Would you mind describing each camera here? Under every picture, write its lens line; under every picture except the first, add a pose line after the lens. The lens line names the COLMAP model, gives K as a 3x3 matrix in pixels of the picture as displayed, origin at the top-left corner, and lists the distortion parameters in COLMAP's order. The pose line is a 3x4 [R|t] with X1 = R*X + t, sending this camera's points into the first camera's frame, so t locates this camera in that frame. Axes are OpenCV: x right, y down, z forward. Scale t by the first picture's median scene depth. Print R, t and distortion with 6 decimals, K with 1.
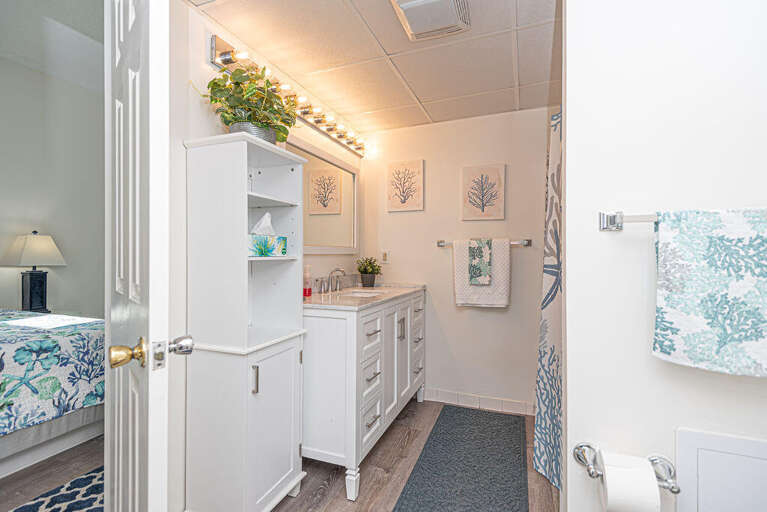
lens RADIAL K [[354.5, 0, 385.1], [0, 354.5, 255.9], [0, 0, 1]] dist [0.032779, -0.015563]
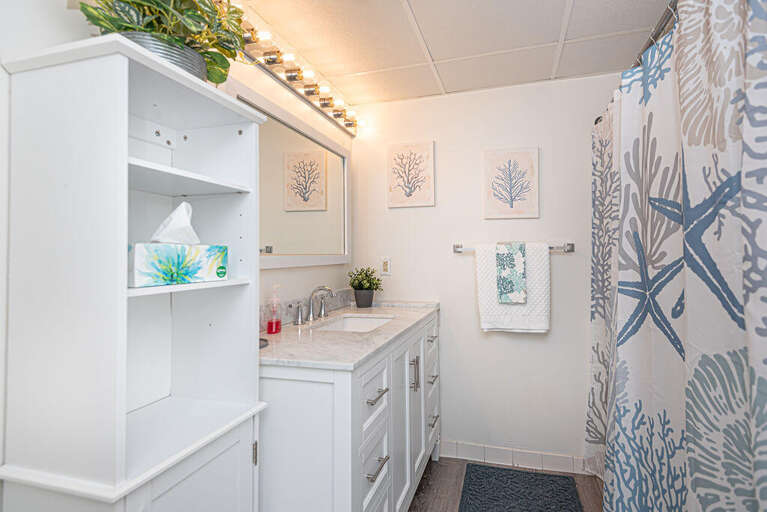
lens RADIAL K [[354.5, 0, 406.2], [0, 354.5, 258.0], [0, 0, 1]] dist [0.032779, -0.015563]
pose [[0.996080, -0.007598, 0.088128, -0.028739], [0.006900, 0.999942, 0.008218, -0.026162], [-0.088186, -0.007578, 0.996075, 0.286061]]
